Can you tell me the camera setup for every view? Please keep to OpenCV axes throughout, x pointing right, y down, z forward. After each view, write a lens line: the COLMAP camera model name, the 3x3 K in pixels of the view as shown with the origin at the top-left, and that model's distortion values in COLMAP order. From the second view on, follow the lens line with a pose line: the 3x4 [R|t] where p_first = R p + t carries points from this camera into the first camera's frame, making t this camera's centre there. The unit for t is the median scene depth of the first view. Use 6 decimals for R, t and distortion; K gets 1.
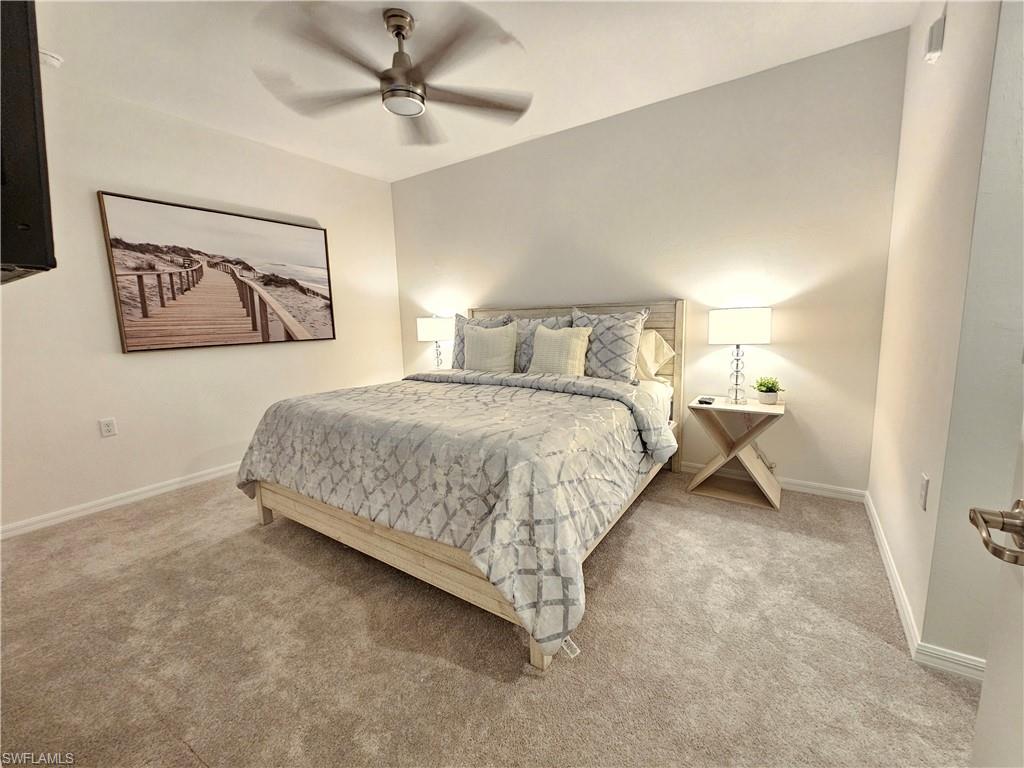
lens RADIAL K [[415.5, 0, 520.6], [0, 415.5, 378.9], [0, 0, 1]] dist [0.003488, 0.000622]
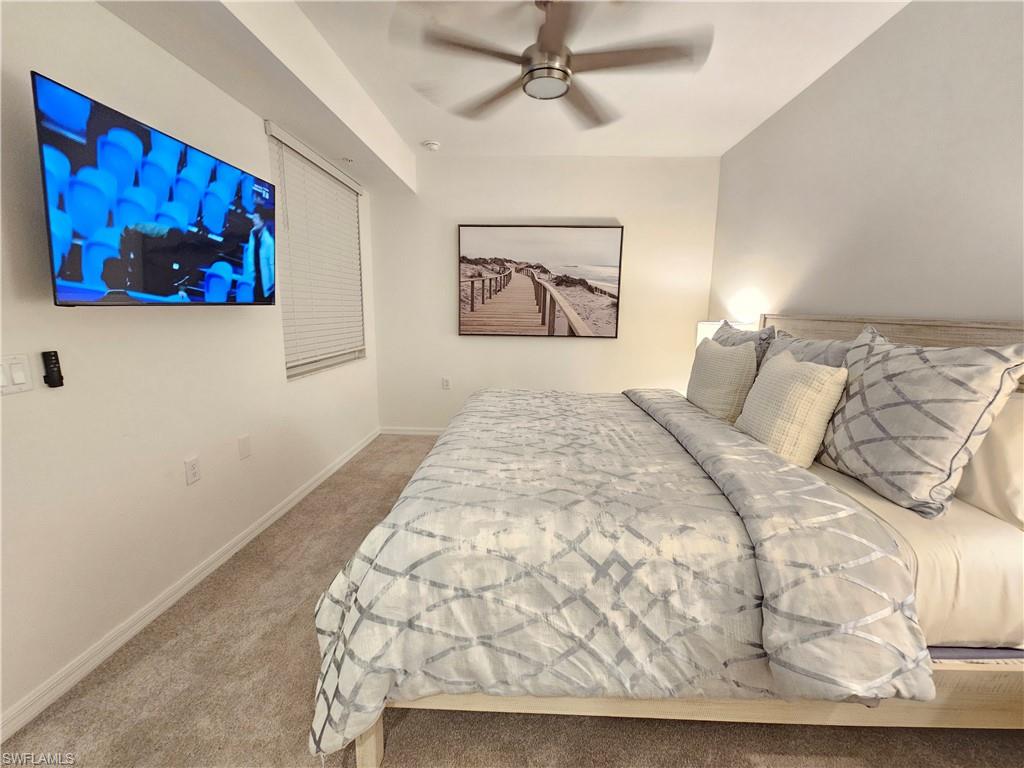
lens RADIAL K [[415.5, 0, 516.8], [0, 415.5, 384.5], [0, 0, 1]] dist [0.003488, 0.000622]
pose [[0.523971, 0.190380, -0.830186, 0.351830], [-0.156831, 0.979599, 0.125659, -0.096211], [0.837173, 0.064357, 0.543139, 0.348743]]
